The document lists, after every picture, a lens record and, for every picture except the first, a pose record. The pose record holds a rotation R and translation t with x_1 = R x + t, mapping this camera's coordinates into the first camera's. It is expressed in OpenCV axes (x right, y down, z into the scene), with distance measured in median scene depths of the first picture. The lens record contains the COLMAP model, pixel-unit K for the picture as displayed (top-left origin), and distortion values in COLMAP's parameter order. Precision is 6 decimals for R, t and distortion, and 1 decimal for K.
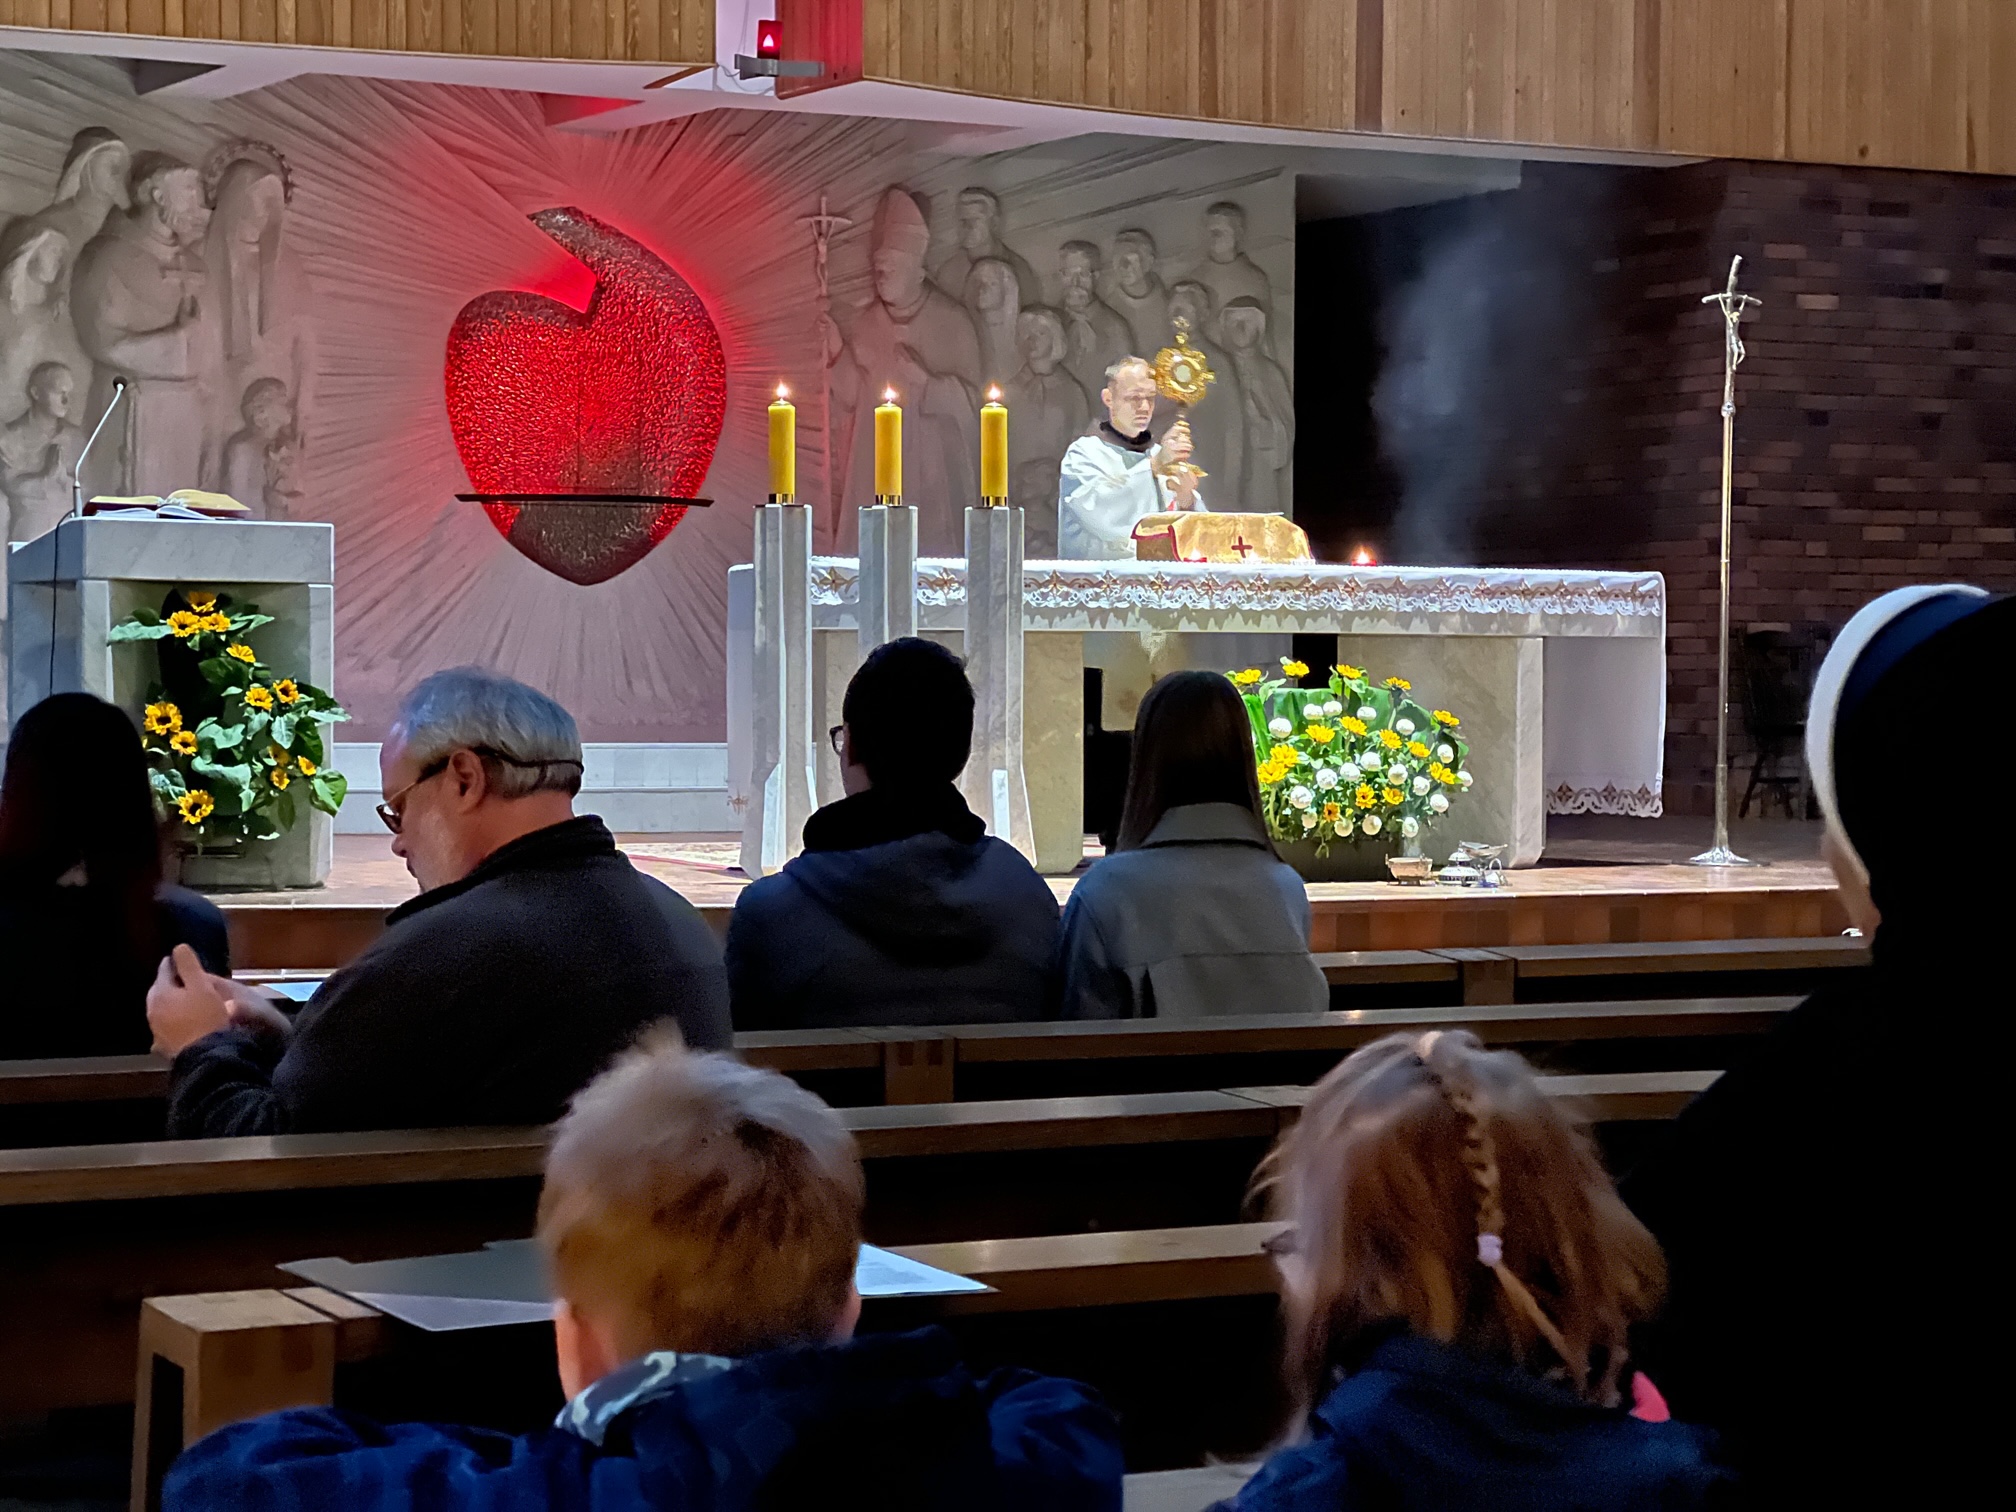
lens RADIAL K [[4473.5, 0, 1008.0], [0, 4473.5, 756.0], [0, 0, 1]] dist [0.063468, 0.392408]
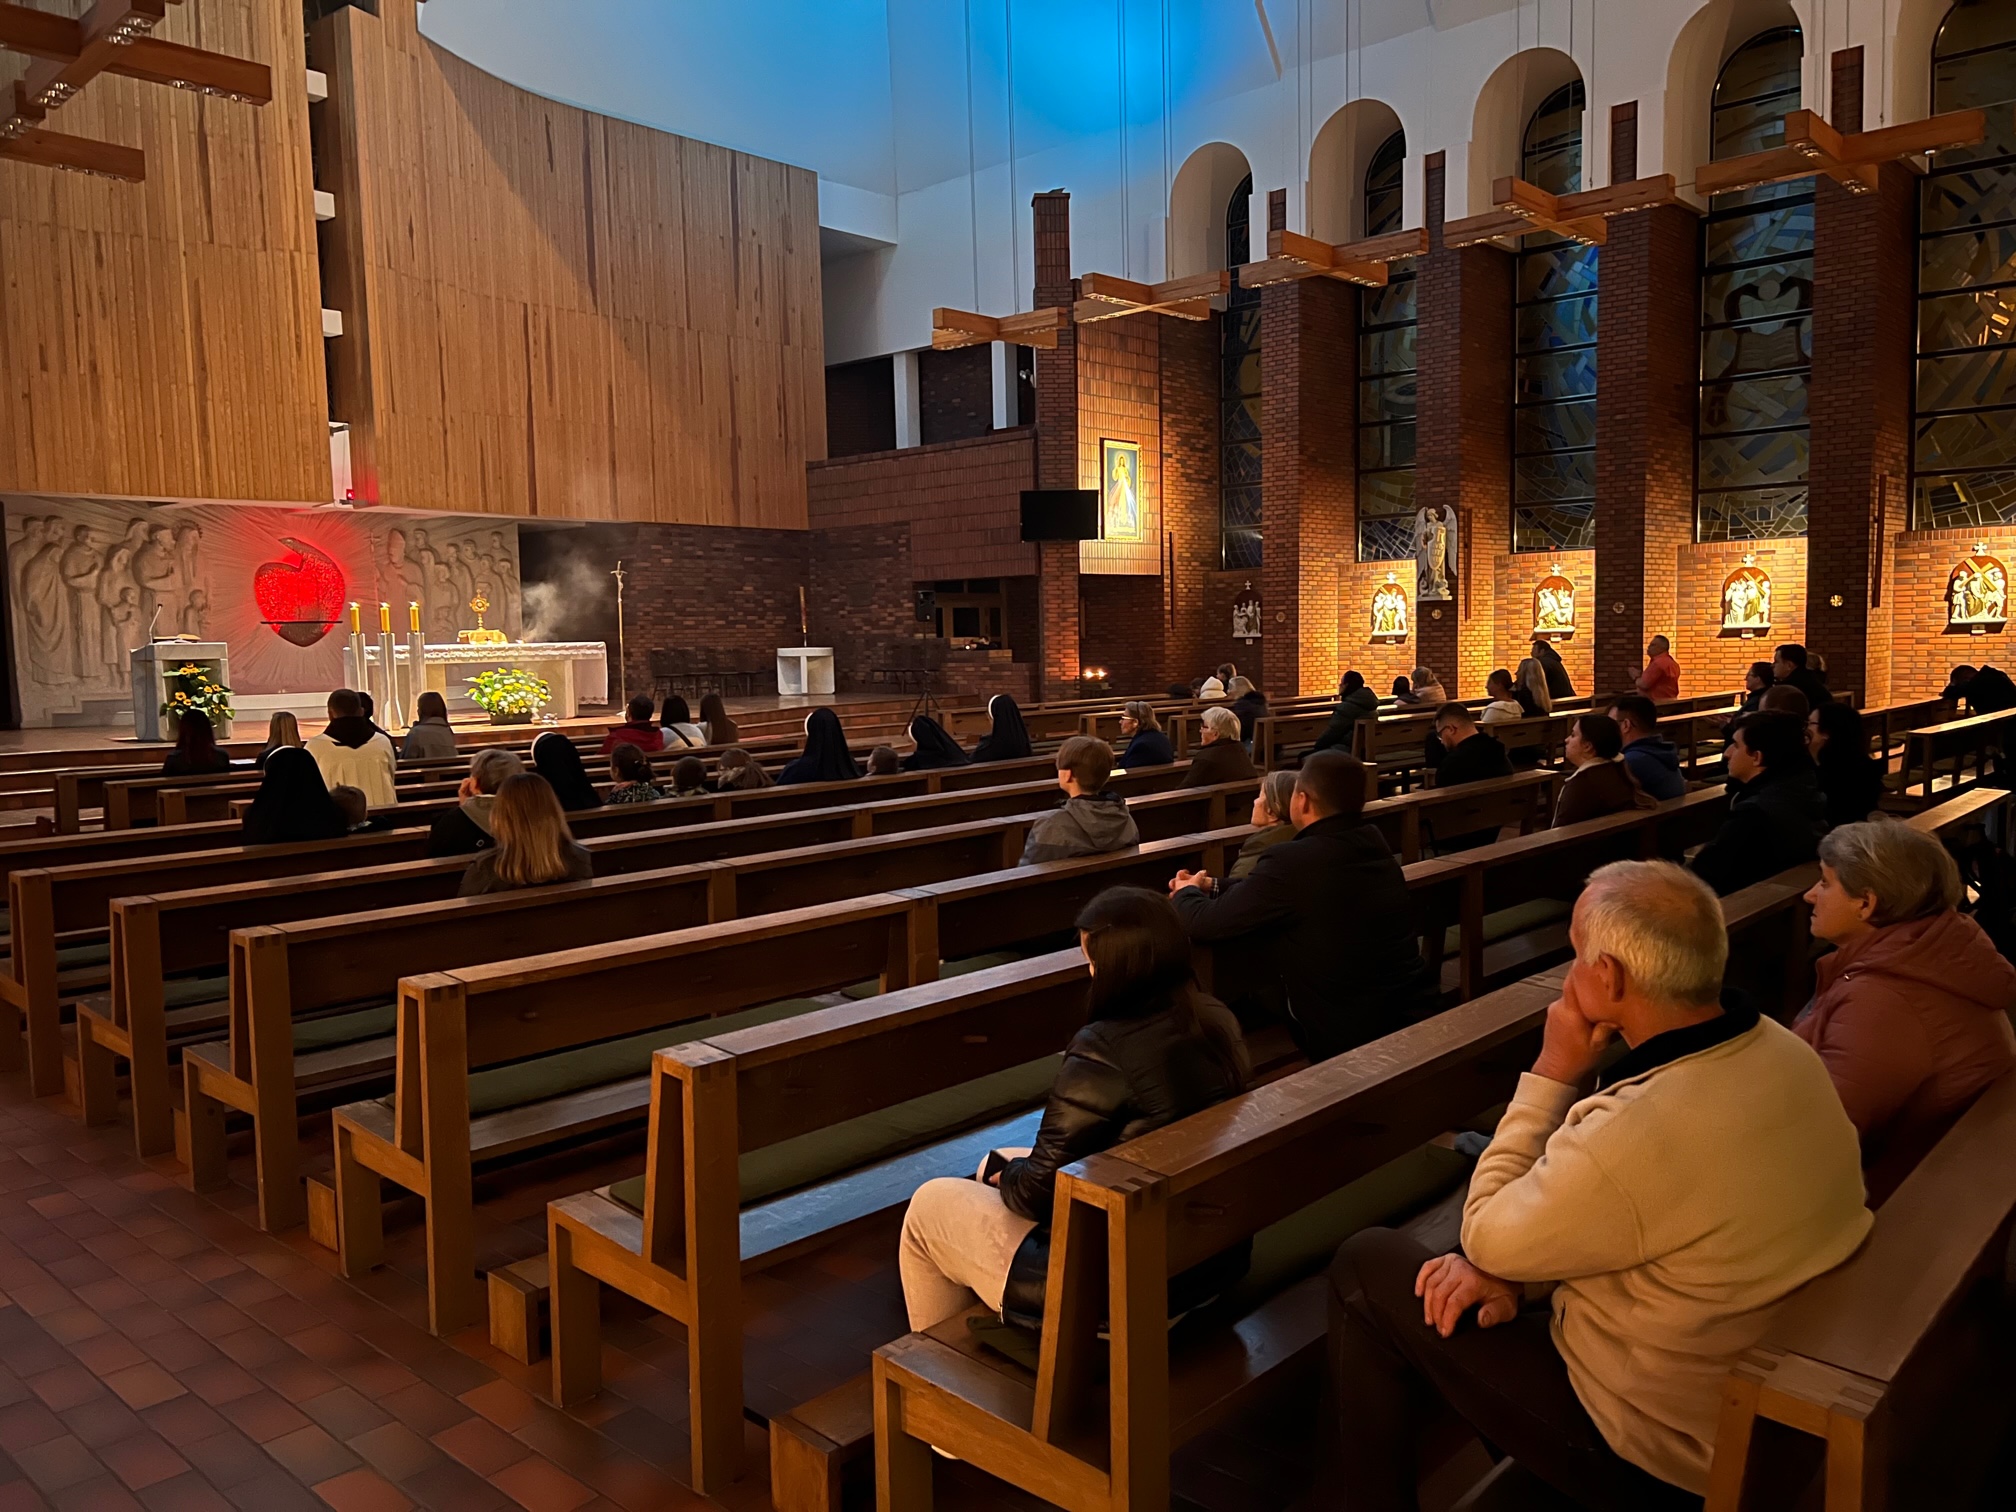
lens RADIAL K [[1543.4, 0, 1008.0], [0, 1543.4, 756.0], [0, 0, 1]] dist [0.071957, -0.090699]
pose [[0.947767, -0.049477, 0.315103, 0.048279], [0.031104, 0.997524, 0.063077, -0.016348], [-0.317444, -0.049981, 0.946959, -0.409393]]
